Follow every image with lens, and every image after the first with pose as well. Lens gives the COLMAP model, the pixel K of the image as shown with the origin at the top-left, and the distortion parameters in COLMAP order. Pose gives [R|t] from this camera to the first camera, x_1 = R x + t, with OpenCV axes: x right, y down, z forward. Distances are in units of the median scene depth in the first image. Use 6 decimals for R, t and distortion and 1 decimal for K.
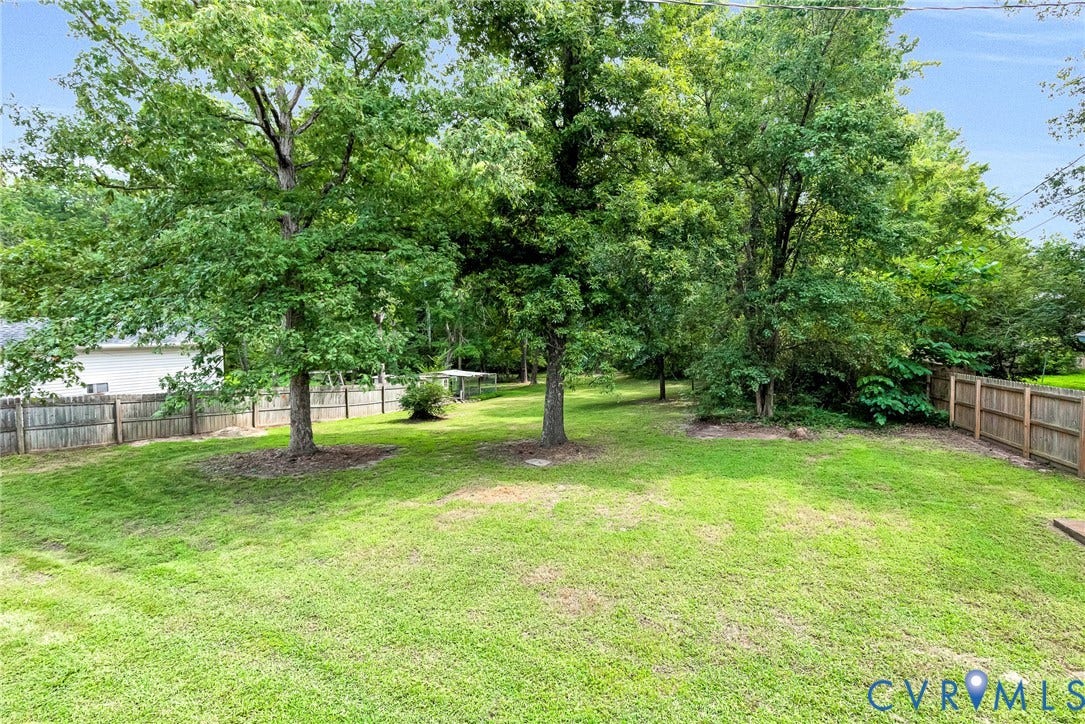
lens RADIAL K [[516.4, 0, 559.1], [0, 516.4, 359.4], [0, 0, 1]] dist [0.023166, -0.018593]
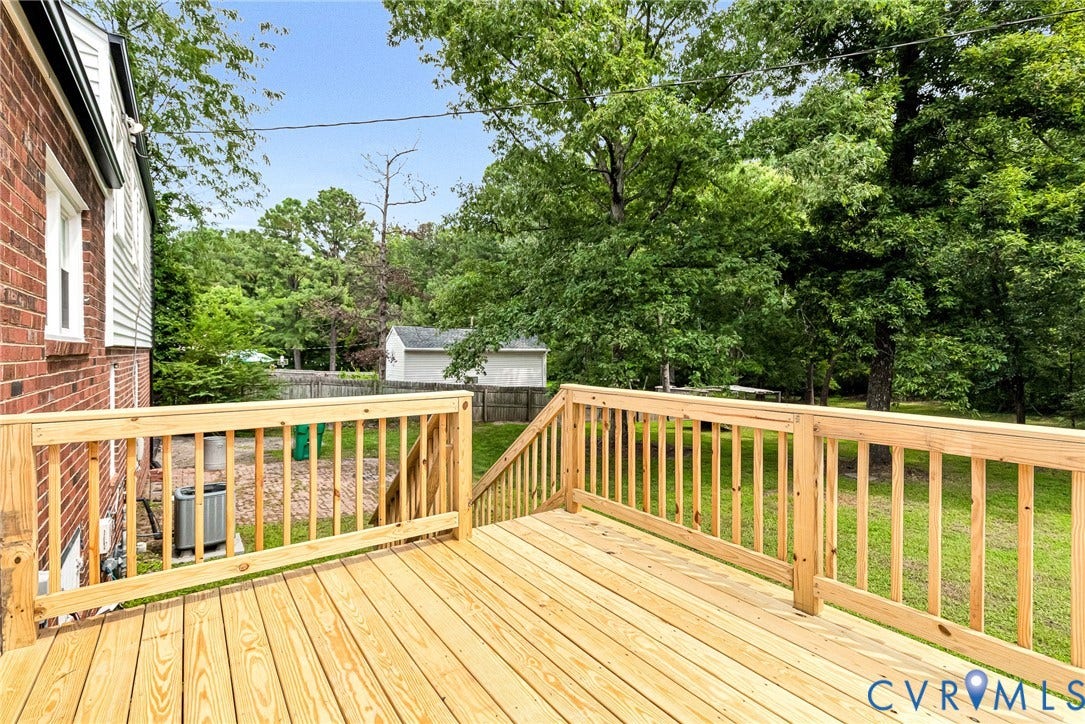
lens RADIAL K [[513.3, 0, 547.9], [0, 513.3, 353.4], [0, 0, 1]] dist [-0.000674, 0.000094]
pose [[0.857553, 0.026262, -0.513724, -0.061508], [-0.047597, 0.998463, -0.028411, 0.030874], [0.512188, 0.048815, 0.857485, -0.129334]]
